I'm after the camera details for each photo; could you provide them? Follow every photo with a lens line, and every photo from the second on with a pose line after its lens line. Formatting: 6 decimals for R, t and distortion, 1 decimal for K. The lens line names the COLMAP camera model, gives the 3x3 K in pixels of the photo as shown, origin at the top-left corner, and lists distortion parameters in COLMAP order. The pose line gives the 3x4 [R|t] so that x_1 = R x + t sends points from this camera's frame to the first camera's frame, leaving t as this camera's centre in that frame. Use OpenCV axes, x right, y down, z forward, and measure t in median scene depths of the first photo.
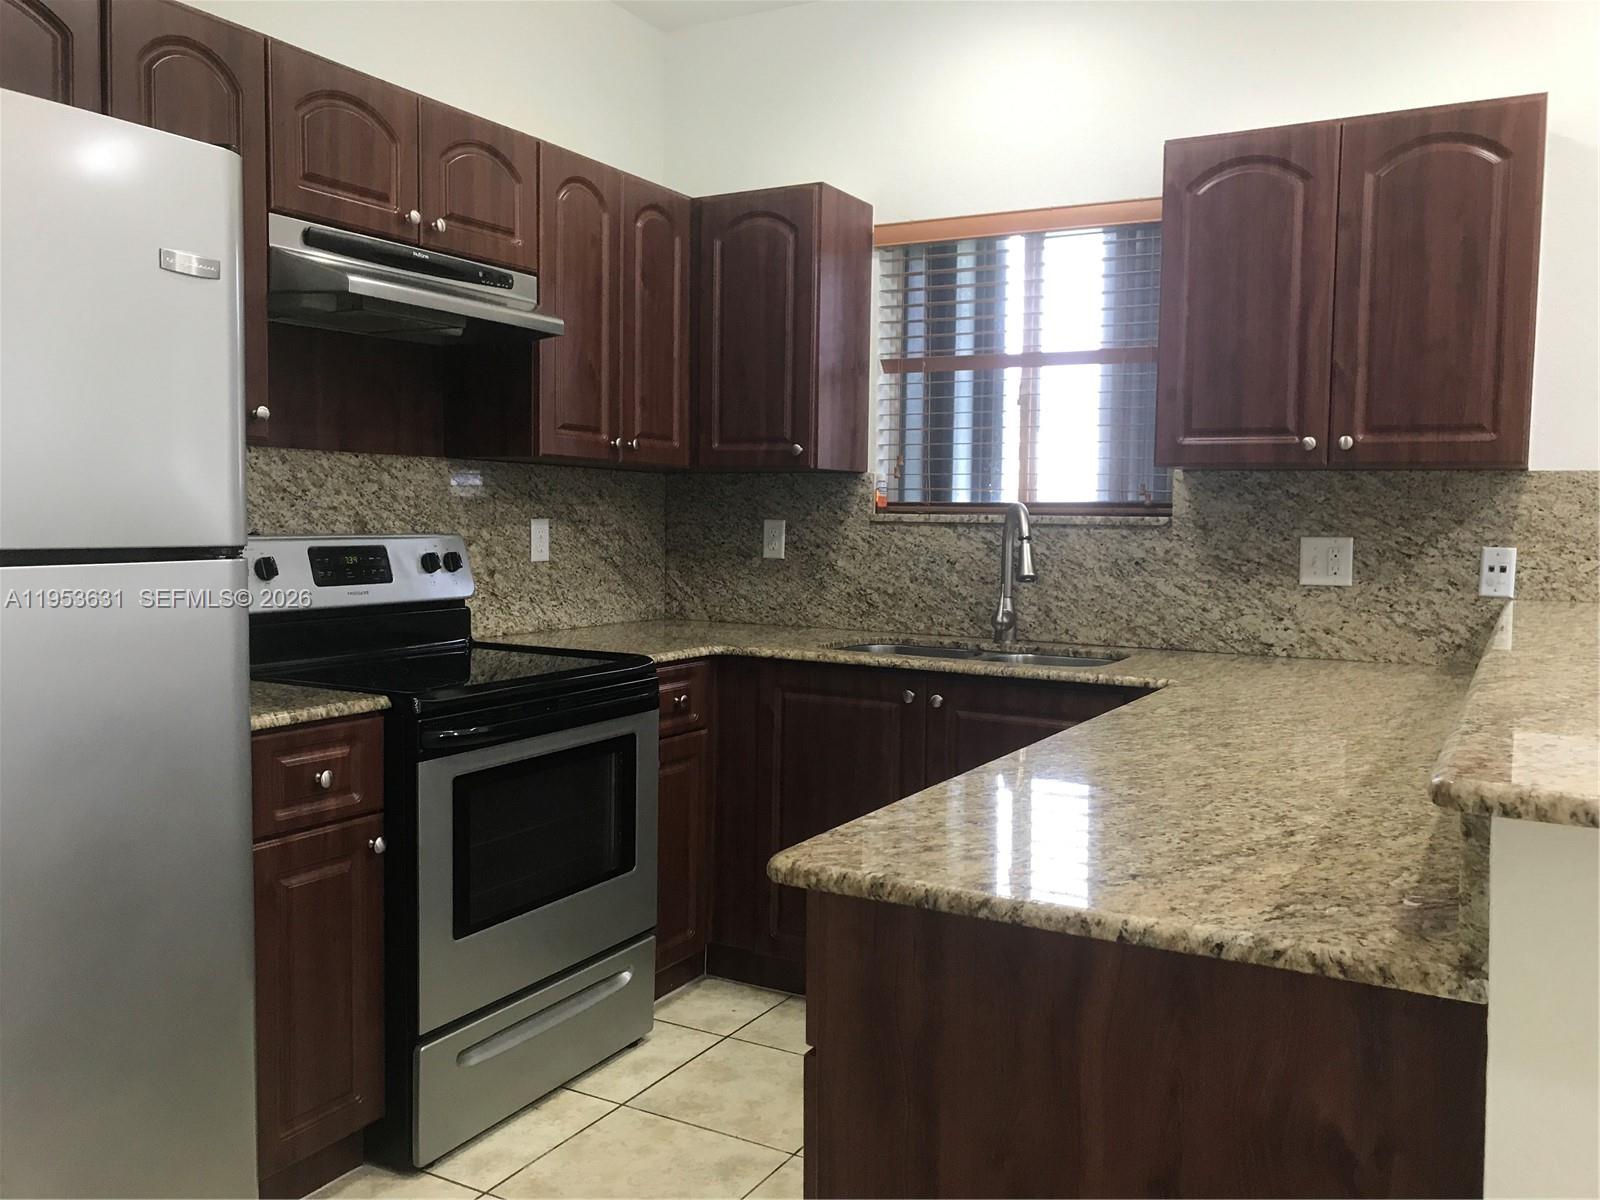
lens RADIAL K [[1315.0, 0, 807.0], [0, 1315.0, 596.8], [0, 0, 1]] dist [0.132441, -0.368441]
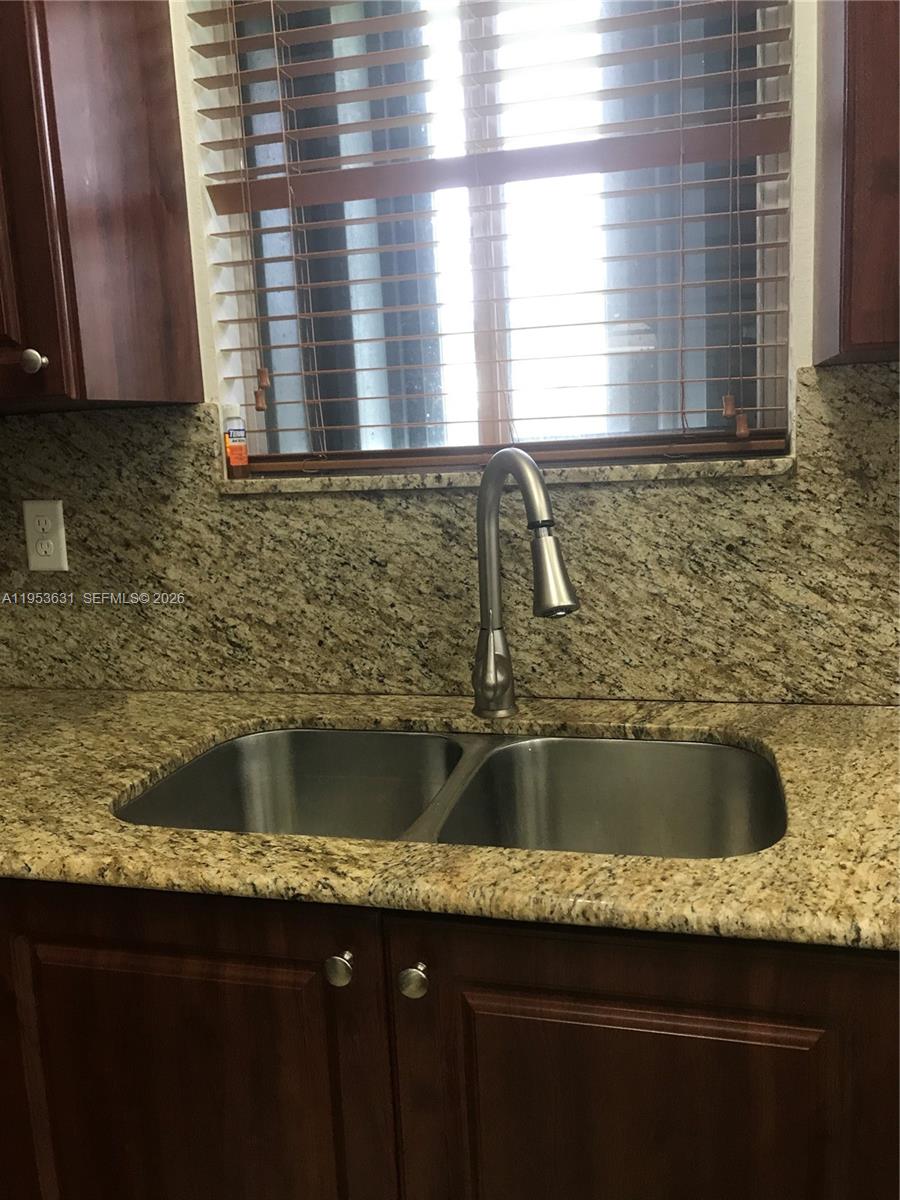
lens RADIAL K [[986.2, 0, 457.4], [0, 986.2, 599.2], [0, 0, 1]] dist [0.132441, -0.368441]
pose [[0.967046, -0.101829, 0.233351, 0.047643], [0.077852, 0.990903, 0.109777, -0.057795], [-0.242407, -0.087993, 0.966176, 0.641522]]
